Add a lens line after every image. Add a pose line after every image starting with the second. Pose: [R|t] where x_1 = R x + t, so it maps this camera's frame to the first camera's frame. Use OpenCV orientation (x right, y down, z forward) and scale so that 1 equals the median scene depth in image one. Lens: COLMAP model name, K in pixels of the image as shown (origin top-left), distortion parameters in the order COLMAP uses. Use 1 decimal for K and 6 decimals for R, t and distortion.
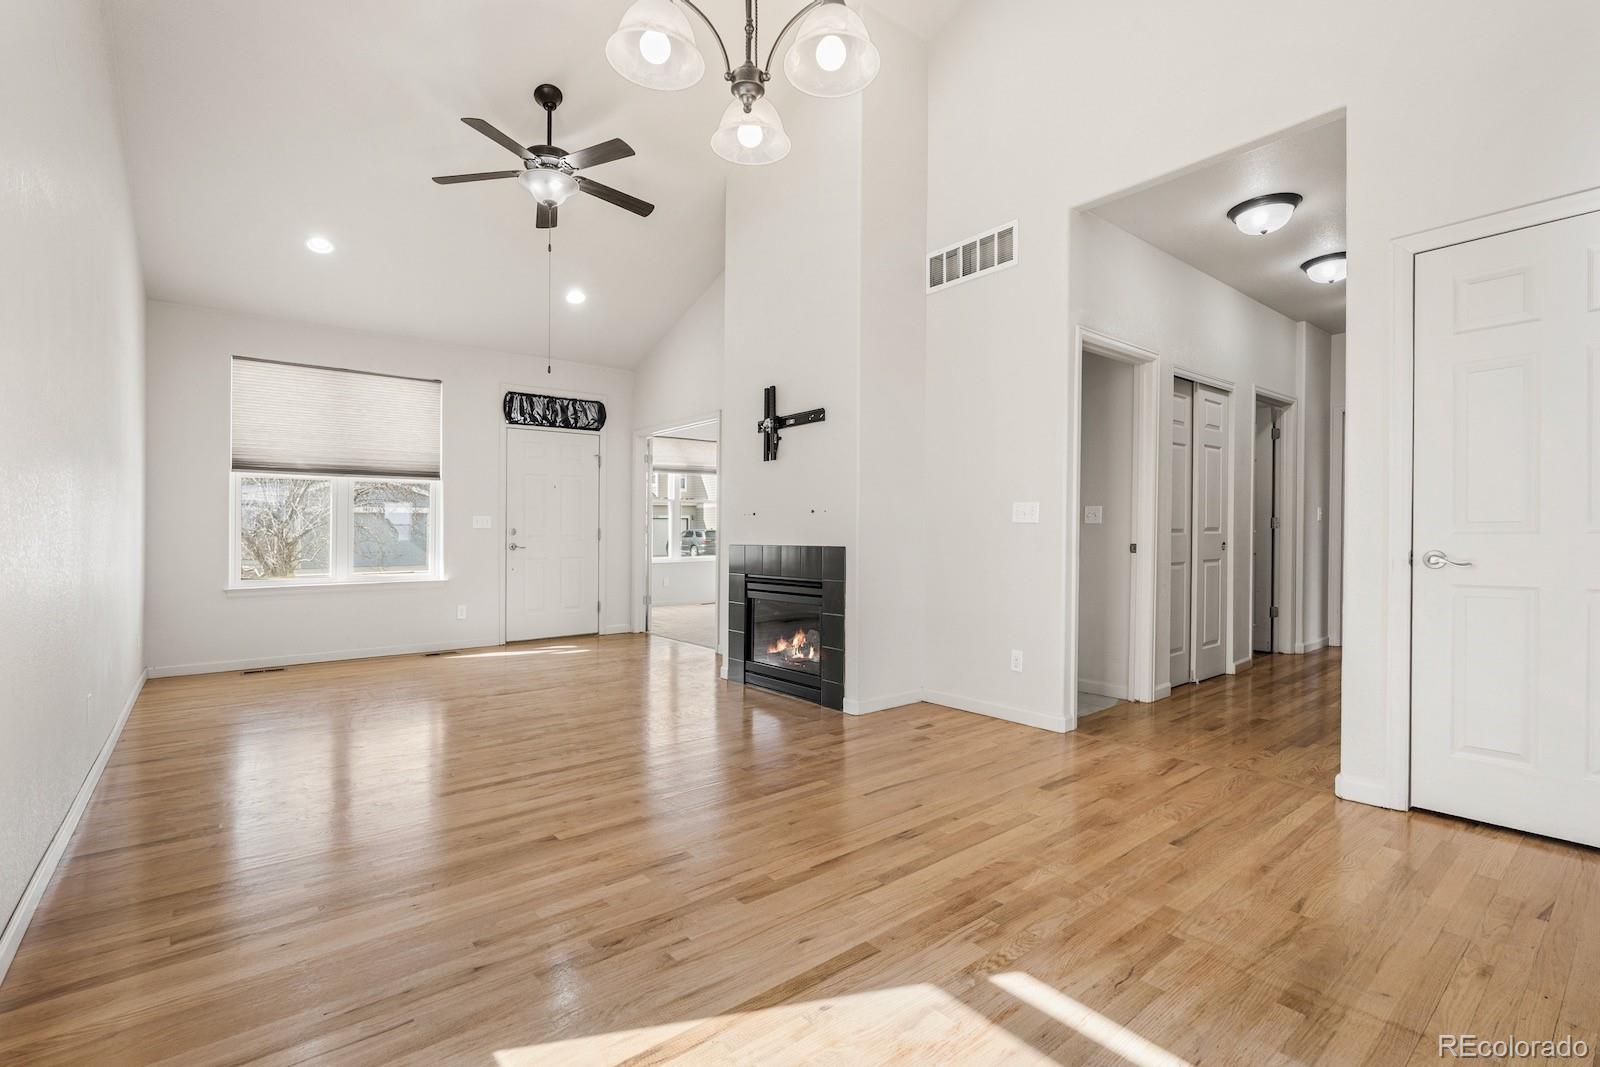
lens RADIAL K [[725.3, 0, 804.9], [0, 725.3, 532.8], [0, 0, 1]] dist [-0.007579, 0.000197]
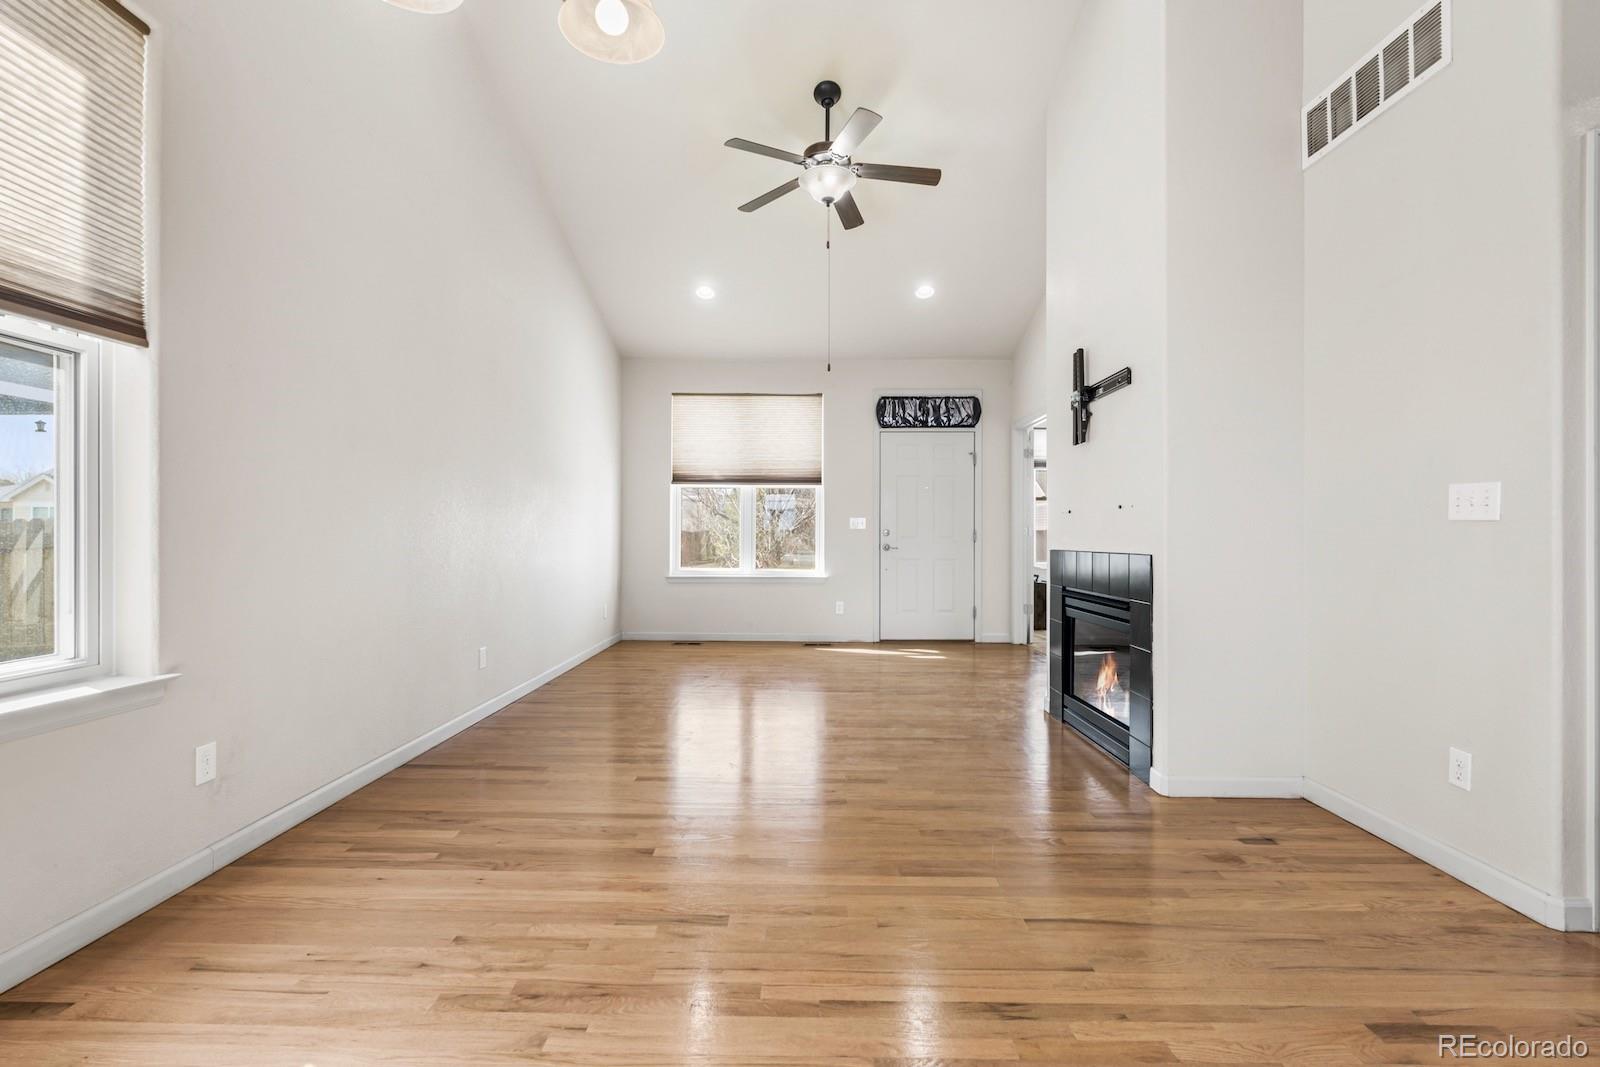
lens RADIAL K [[713.2, 0, 797.7], [0, 713.2, 521.1], [0, 0, 1]] dist [-0.003342, 0.000077]
pose [[0.764462, -0.004561, -0.644652, 0.189387], [-0.008323, 0.999822, -0.016944, 0.000095], [0.644615, 0.018318, 0.764288, 0.185515]]
